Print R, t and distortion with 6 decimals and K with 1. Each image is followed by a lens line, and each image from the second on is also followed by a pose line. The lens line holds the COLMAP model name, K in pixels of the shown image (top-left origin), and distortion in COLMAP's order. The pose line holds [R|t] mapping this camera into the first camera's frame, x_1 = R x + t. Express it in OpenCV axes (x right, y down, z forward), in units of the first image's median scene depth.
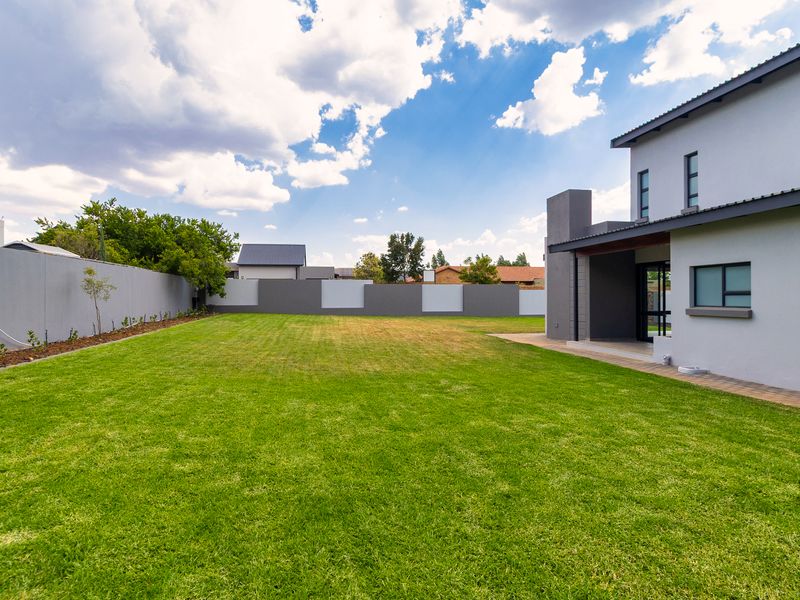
lens RADIAL K [[474.3, 0, 403.3], [0, 474.3, 298.3], [0, 0, 1]] dist [0.000623, -0.001667]
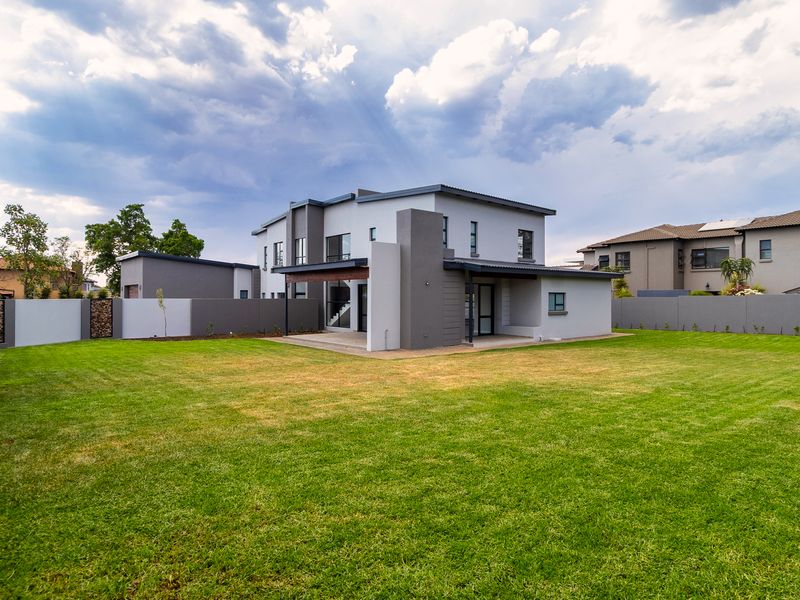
lens RADIAL K [[474.3, 0, 399.3], [0, 474.3, 300.7], [0, 0, 1]] dist [0.000623, -0.001667]
pose [[-0.485819, 0.004188, 0.874049, -0.590695], [0.005425, 0.999984, -0.001775, -0.017602], [-0.874042, 0.003880, -0.485834, 1.621664]]
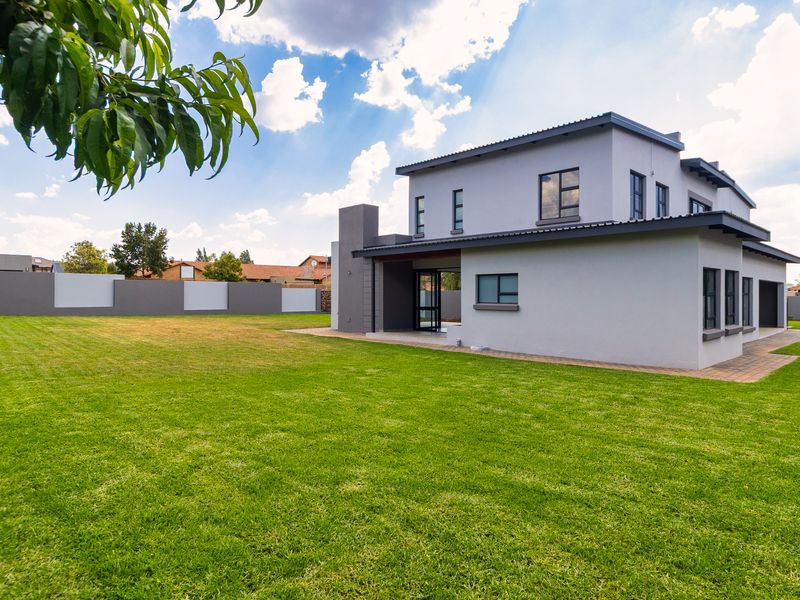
lens RADIAL K [[474.3, 0, 403.4], [0, 474.3, 299.1], [0, 0, 1]] dist [0.000623, -0.001667]
pose [[0.844668, -0.000493, 0.535291, -0.205591], [-0.003070, 0.999979, 0.005766, -0.001415], [-0.535282, -0.006514, 0.844648, -0.049073]]
